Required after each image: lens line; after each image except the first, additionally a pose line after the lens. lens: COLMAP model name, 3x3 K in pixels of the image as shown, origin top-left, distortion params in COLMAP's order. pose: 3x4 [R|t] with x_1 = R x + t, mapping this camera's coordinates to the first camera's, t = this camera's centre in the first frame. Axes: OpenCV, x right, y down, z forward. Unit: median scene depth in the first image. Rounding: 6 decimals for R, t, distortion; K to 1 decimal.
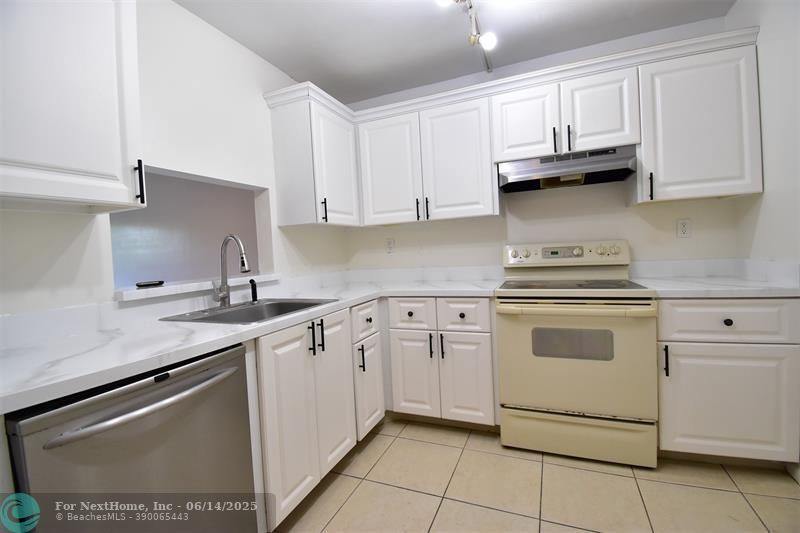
lens RADIAL K [[351.6, 0, 404.2], [0, 351.6, 261.6], [0, 0, 1]] dist [0.016431, -0.024922]
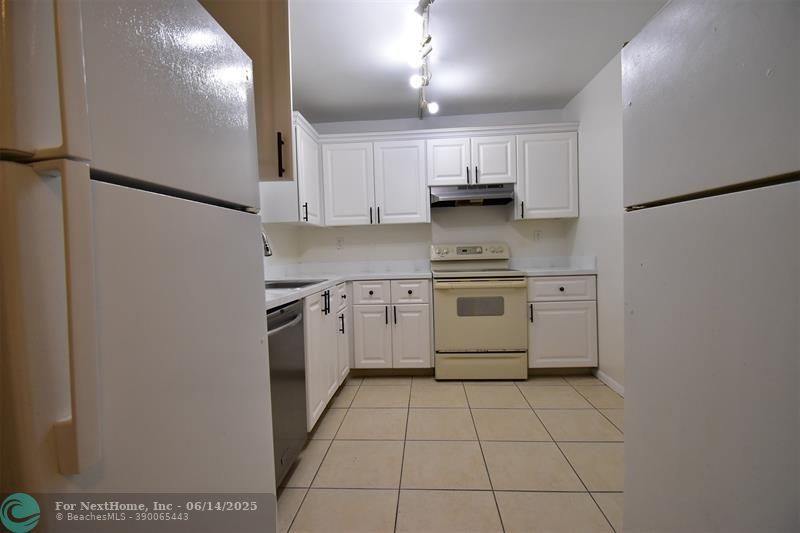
lens RADIAL K [[351.6, 0, 404.2], [0, 351.6, 261.6], [0, 0, 1]] dist [0.016431, -0.024922]
pose [[0.944535, 0.015330, 0.328051, -0.316512], [-0.008366, 0.999709, -0.022628, 0.061001], [-0.328303, 0.018628, 0.944389, -0.325296]]
